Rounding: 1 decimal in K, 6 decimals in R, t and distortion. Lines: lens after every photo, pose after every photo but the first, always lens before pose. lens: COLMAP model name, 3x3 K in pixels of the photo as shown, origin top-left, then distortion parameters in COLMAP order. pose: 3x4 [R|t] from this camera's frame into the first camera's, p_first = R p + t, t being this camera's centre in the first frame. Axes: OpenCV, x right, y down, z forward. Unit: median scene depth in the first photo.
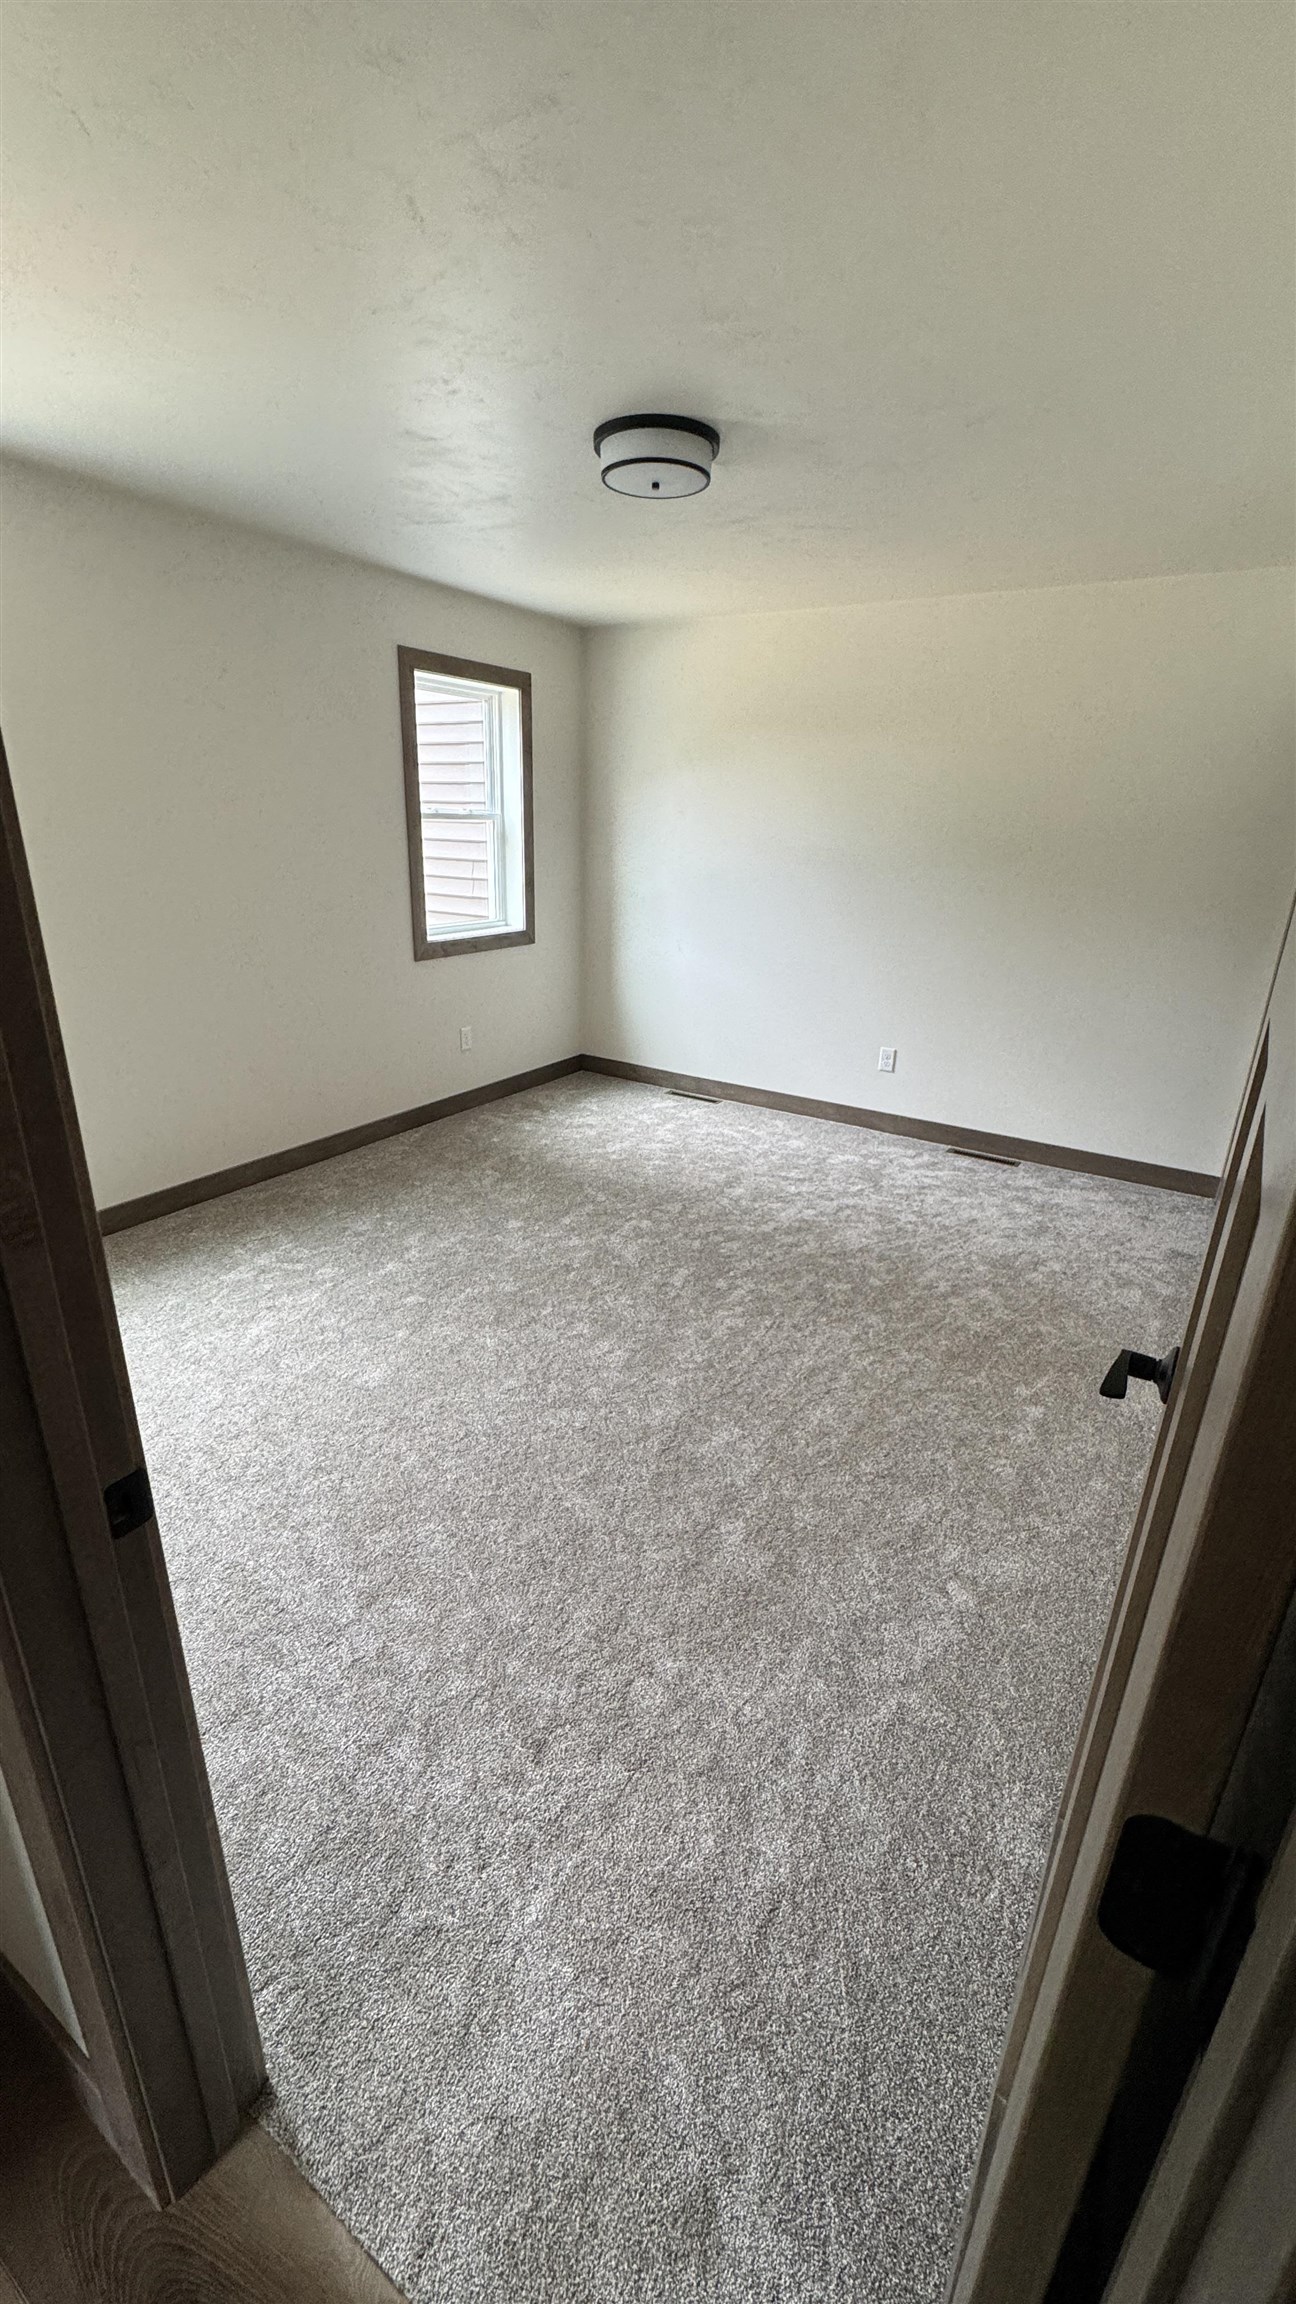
lens RADIAL K [[918.8, 0, 641.5], [0, 918.8, 1144.8], [0, 0, 1]] dist [-0.001695, -0.000202]
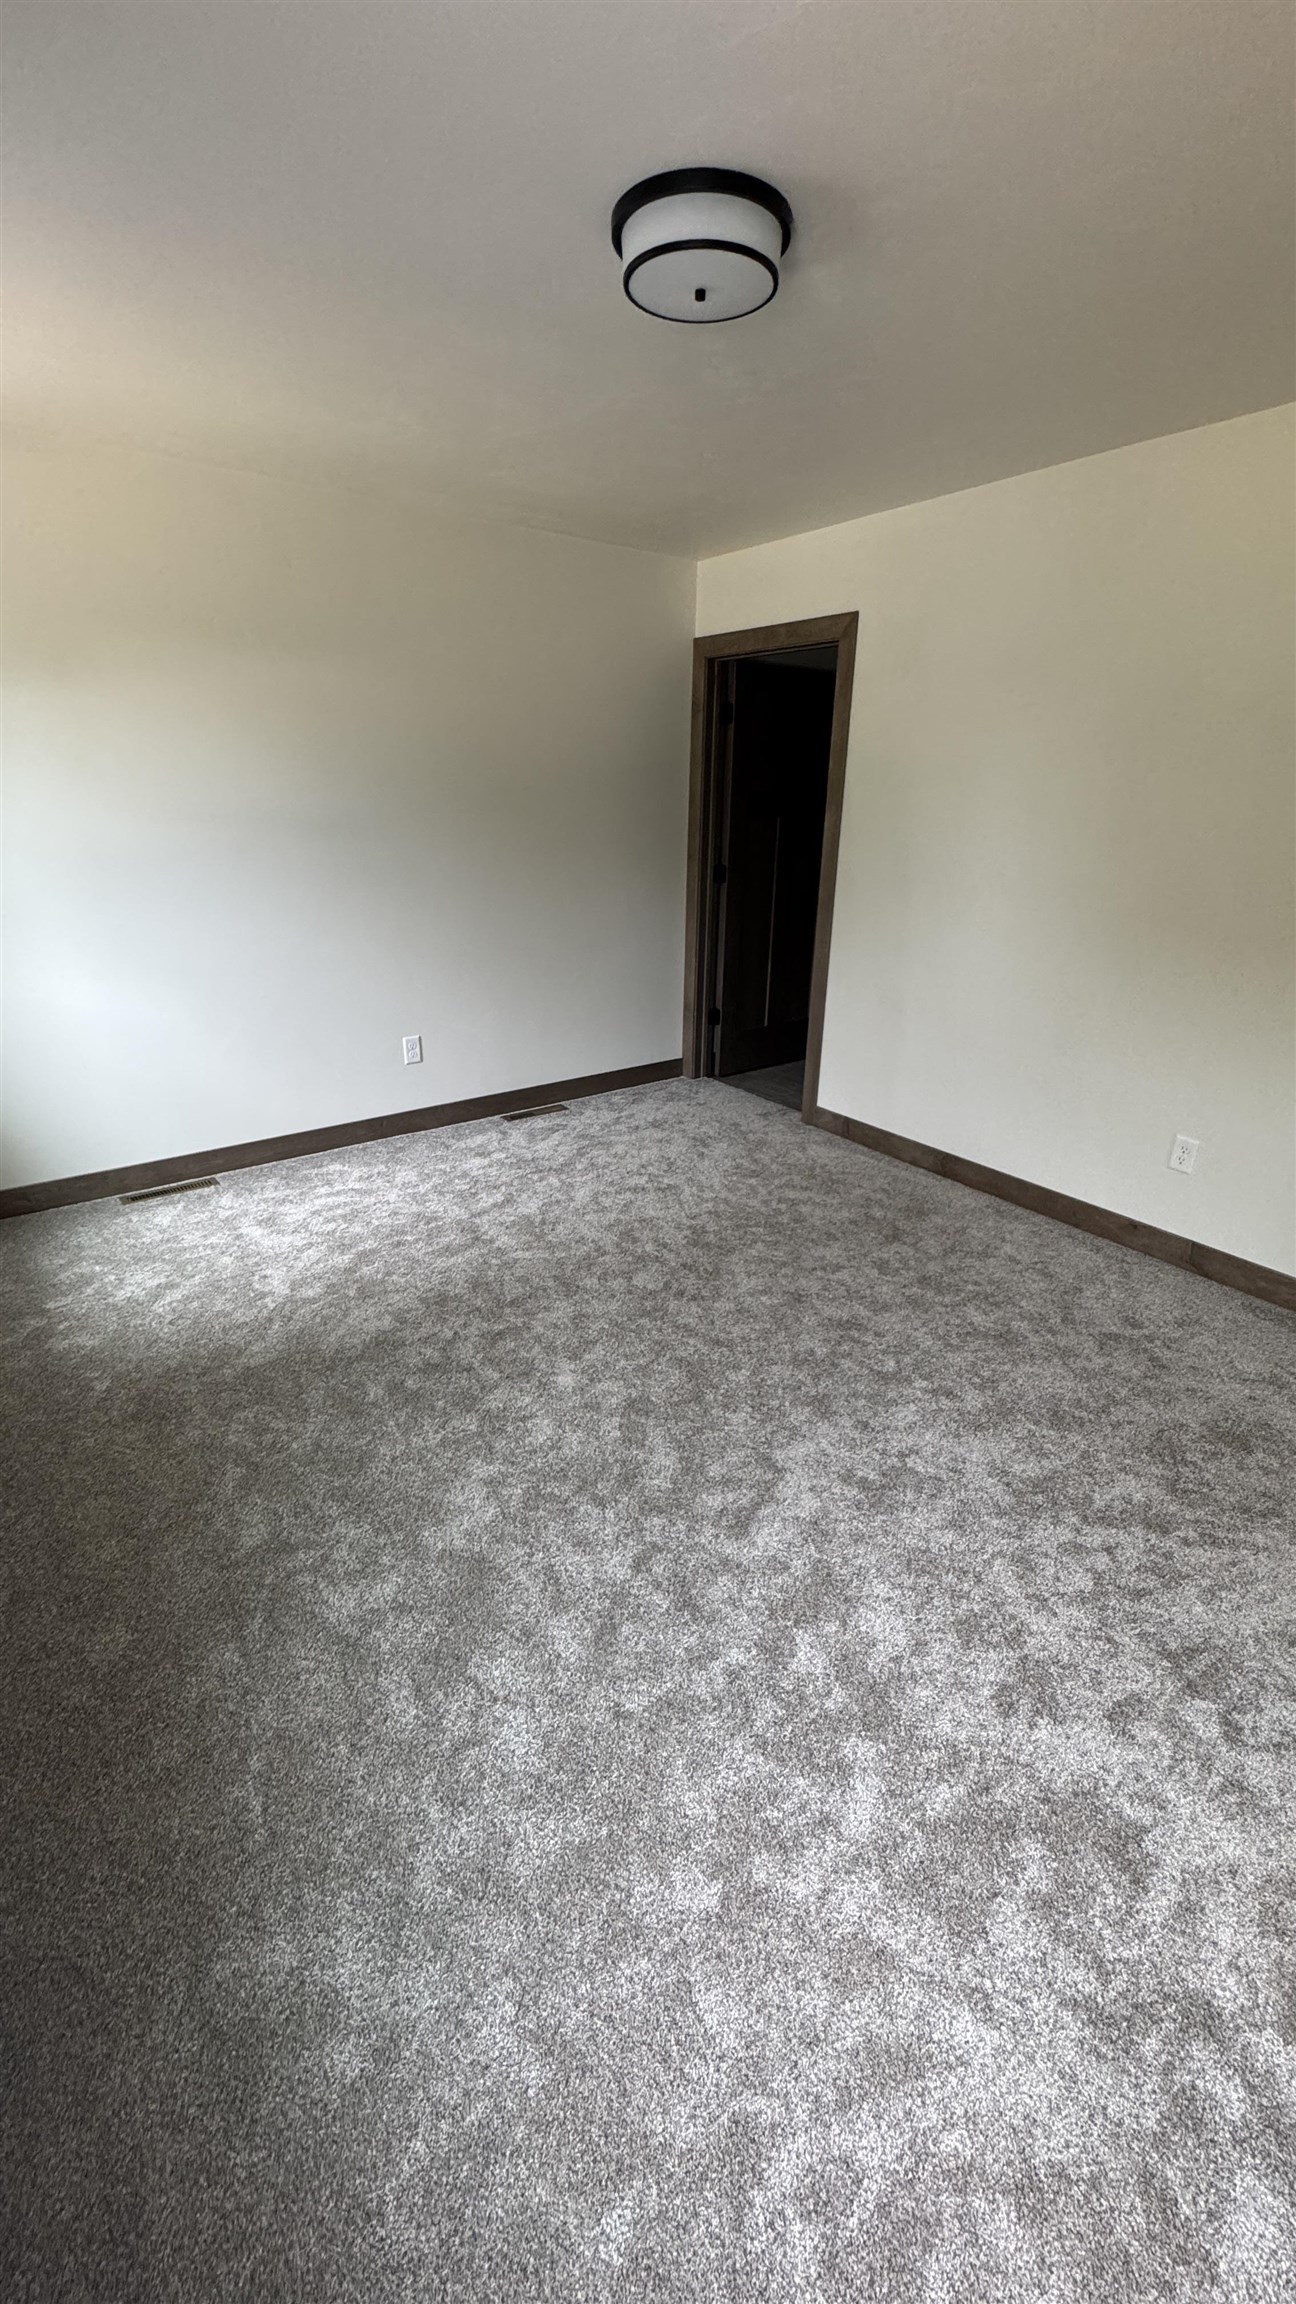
lens RADIAL K [[918.8, 0, 645.8], [0, 918.8, 1164.6], [0, 0, 1]] dist [-0.001695, -0.000202]
pose [[0.389582, -0.384181, 0.837037, -0.420719], [0.323734, 0.907969, 0.266062, -0.156473], [-0.862219, 0.167324, 0.478101, 0.424444]]
